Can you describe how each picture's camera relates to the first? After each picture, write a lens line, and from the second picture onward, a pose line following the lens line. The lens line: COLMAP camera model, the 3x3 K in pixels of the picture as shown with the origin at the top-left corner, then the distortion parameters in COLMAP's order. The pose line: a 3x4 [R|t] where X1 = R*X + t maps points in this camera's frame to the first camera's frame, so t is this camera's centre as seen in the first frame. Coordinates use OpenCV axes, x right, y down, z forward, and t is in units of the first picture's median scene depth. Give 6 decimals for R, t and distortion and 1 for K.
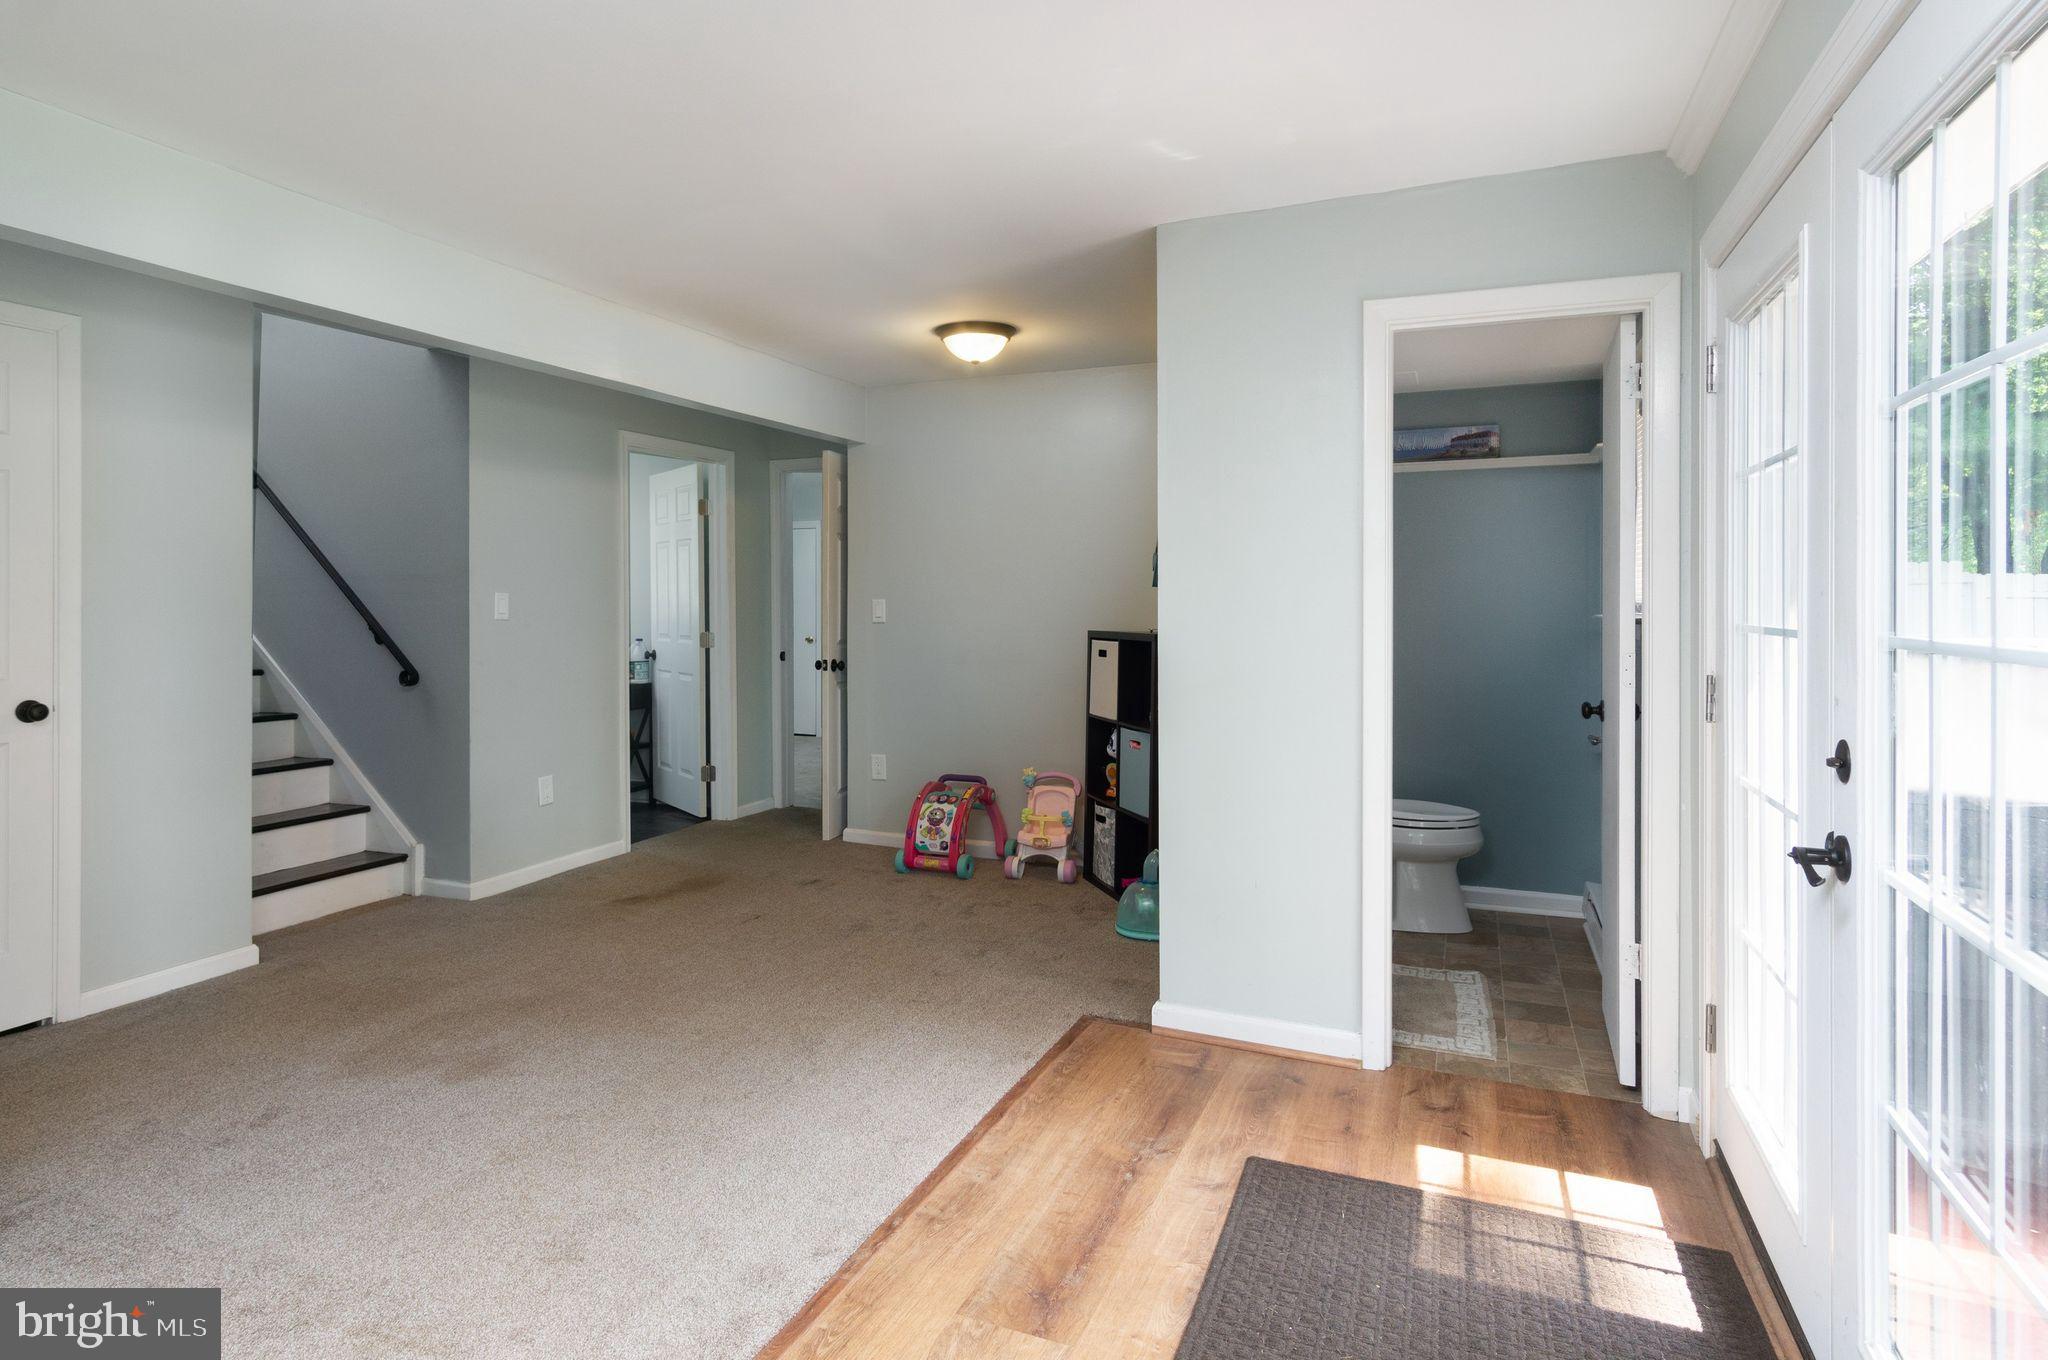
lens RADIAL K [[1116.2, 0, 1025.9], [0, 1116.2, 618.9], [0, 0, 1]] dist [0.004962, 0.001799]
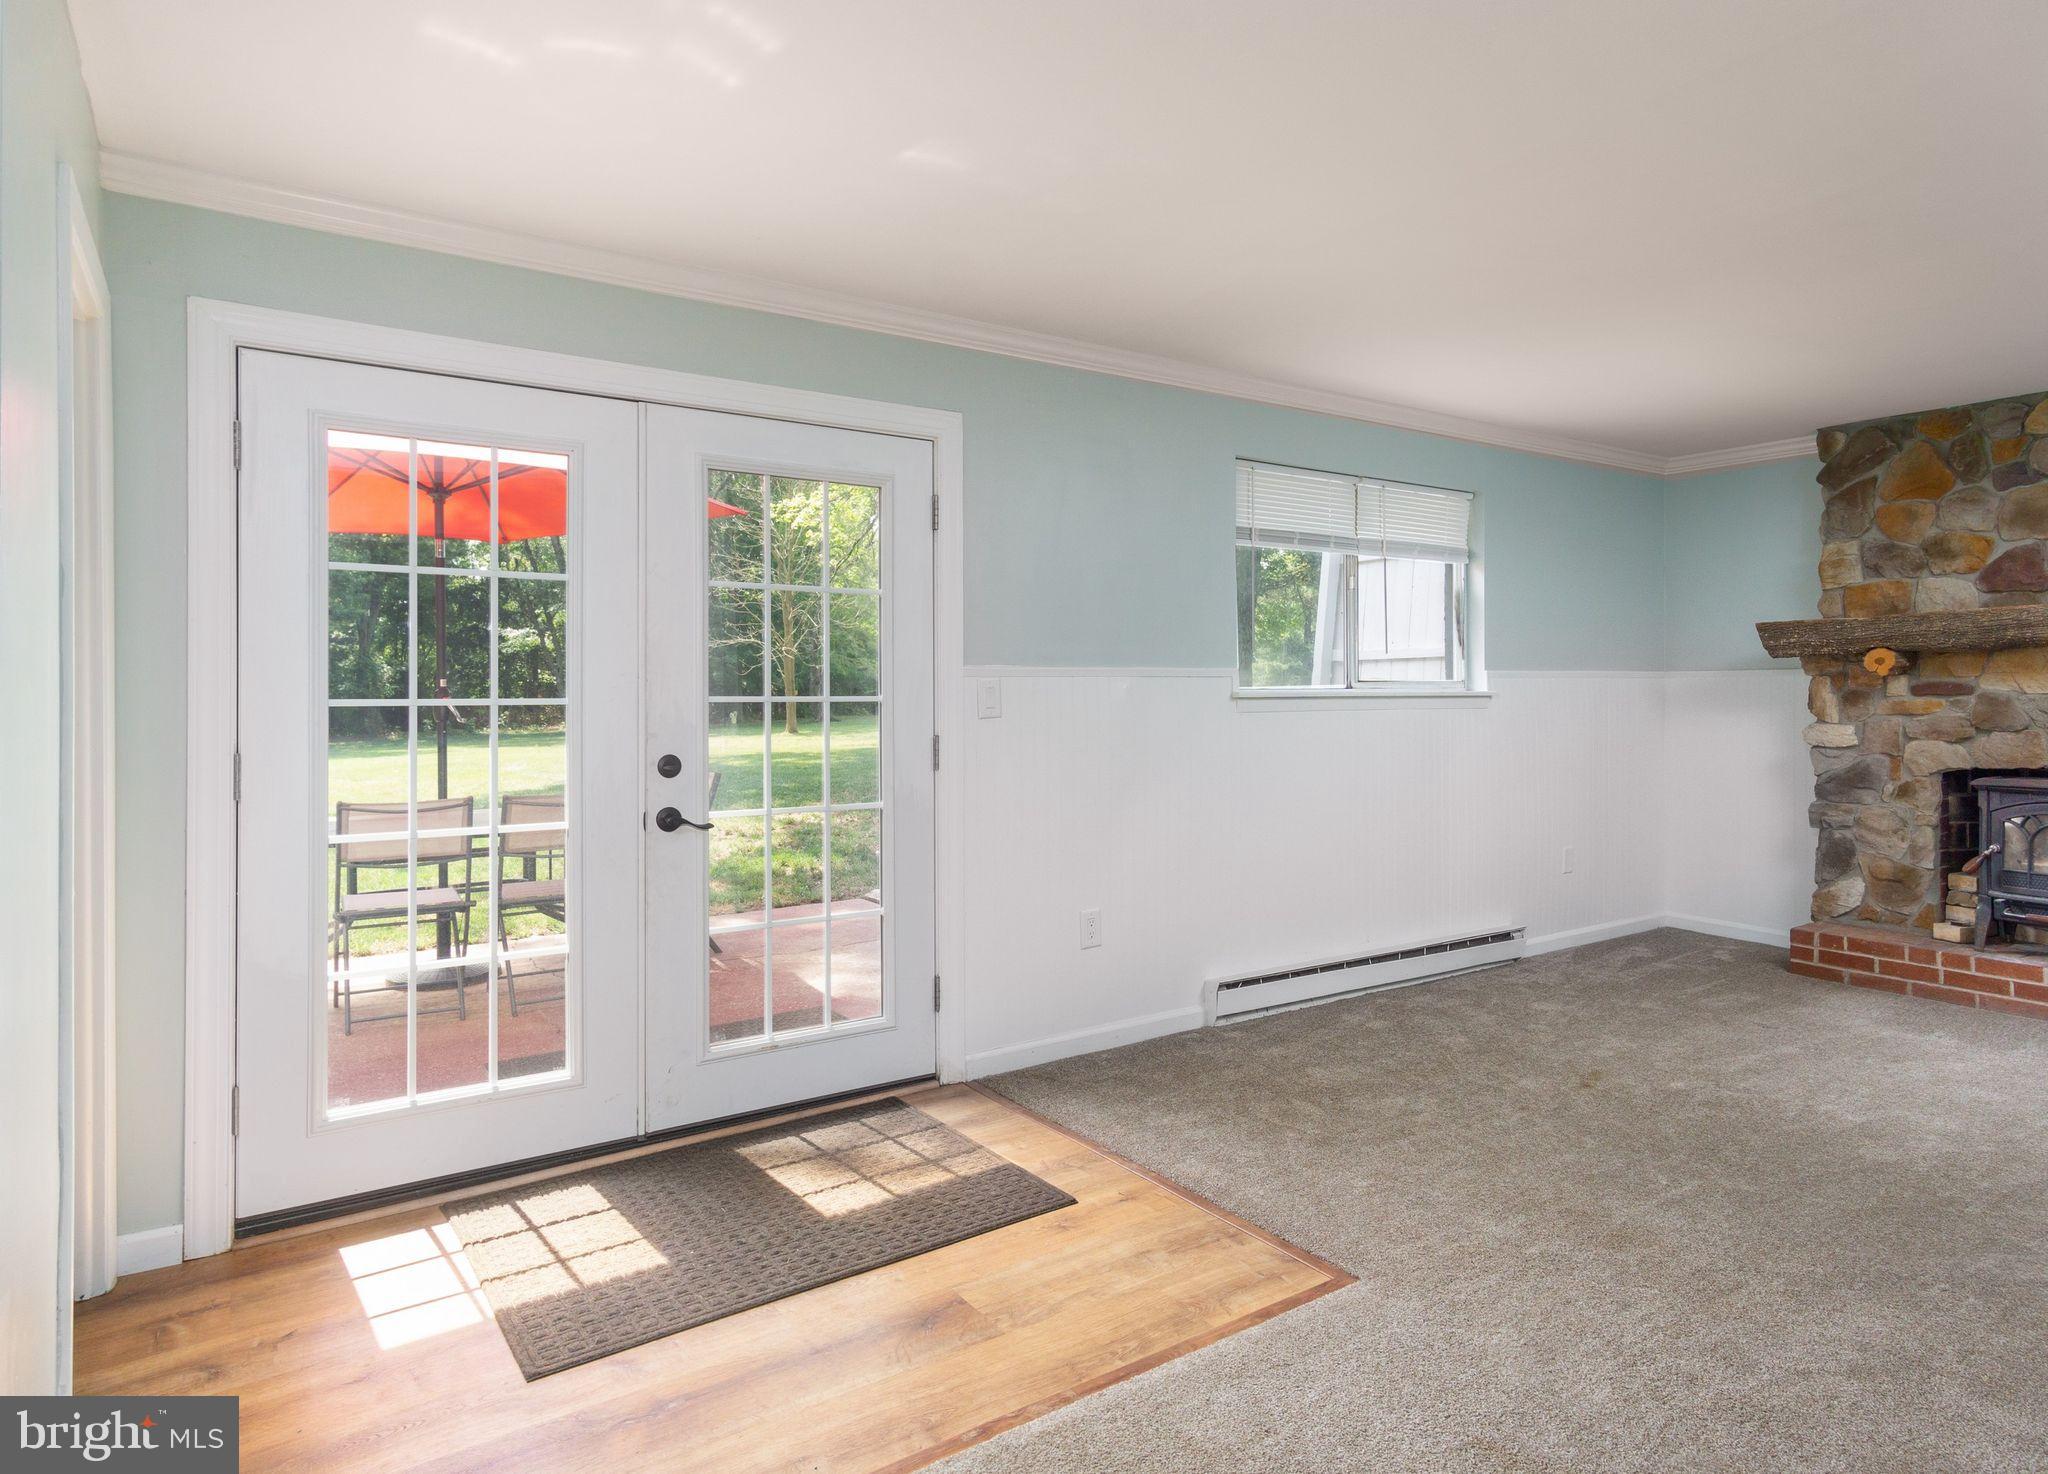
lens RADIAL K [[1178.3, 0, 1027.7], [0, 1178.3, 667.5], [0, 0, 1]] dist [-0.000593, -0.000727]
pose [[-0.822883, 0.009513, 0.568132, -0.616540], [0.005321, 0.999945, -0.009037, -0.013792], [-0.568187, -0.004414, -0.822888, 1.614690]]
